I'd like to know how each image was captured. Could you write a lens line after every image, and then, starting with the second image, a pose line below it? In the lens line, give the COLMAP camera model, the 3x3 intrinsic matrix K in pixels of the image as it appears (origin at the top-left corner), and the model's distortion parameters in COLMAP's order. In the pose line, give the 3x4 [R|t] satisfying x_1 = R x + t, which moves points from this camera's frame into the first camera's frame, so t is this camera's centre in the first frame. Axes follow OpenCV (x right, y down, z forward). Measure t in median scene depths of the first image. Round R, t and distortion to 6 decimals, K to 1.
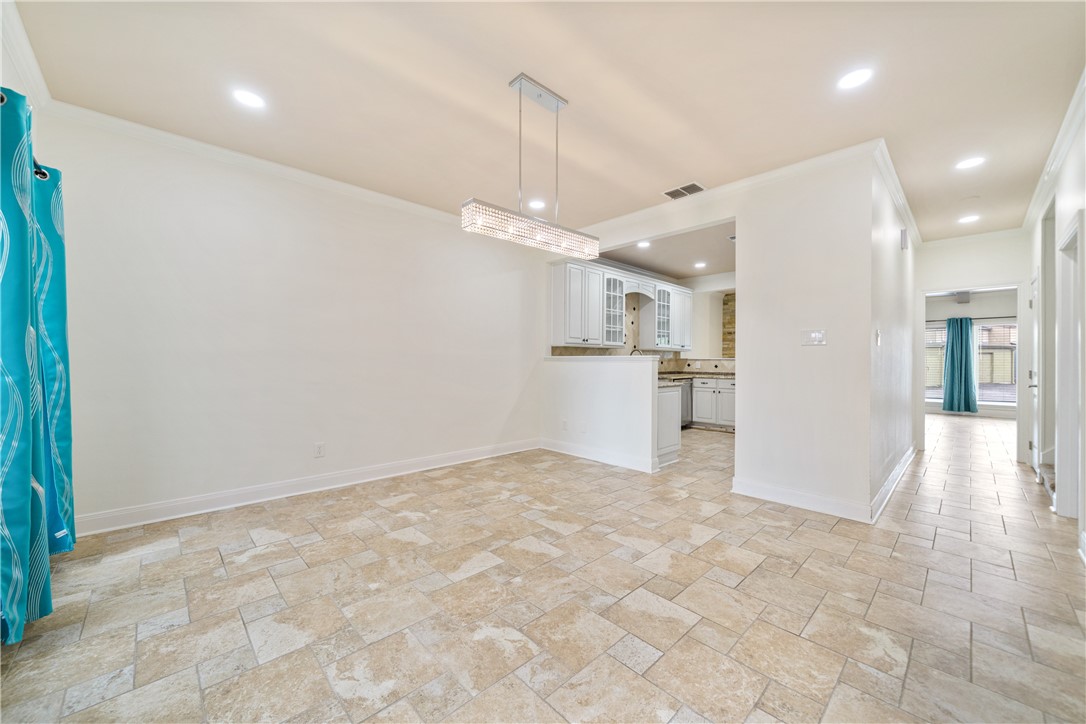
lens RADIAL K [[411.9, 0, 546.9], [0, 411.9, 358.4], [0, 0, 1]] dist [-0.001915, -0.000098]
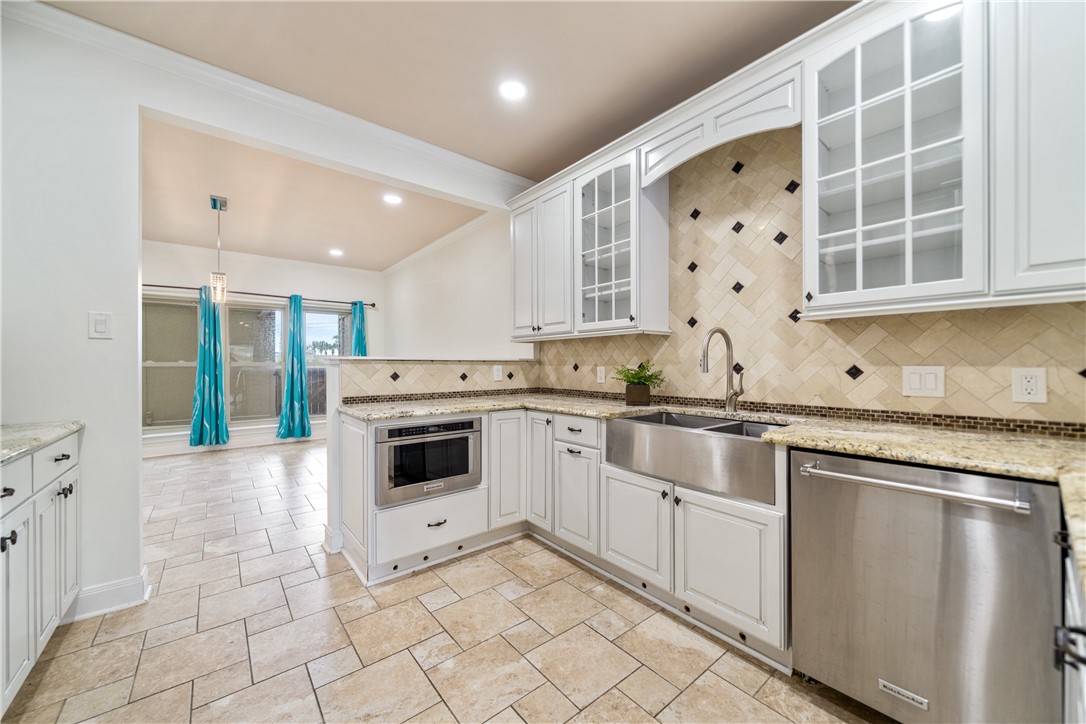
lens RADIAL K [[402.8, 0, 547.4], [0, 402.8, 366.3], [0, 0, 1]] dist [-0.001607, -0.000050]
pose [[-0.081538, -0.003278, -0.996665, 1.139127], [0.005018, 0.999981, -0.003700, 0.016499], [0.996658, -0.005303, -0.081520, 1.890095]]
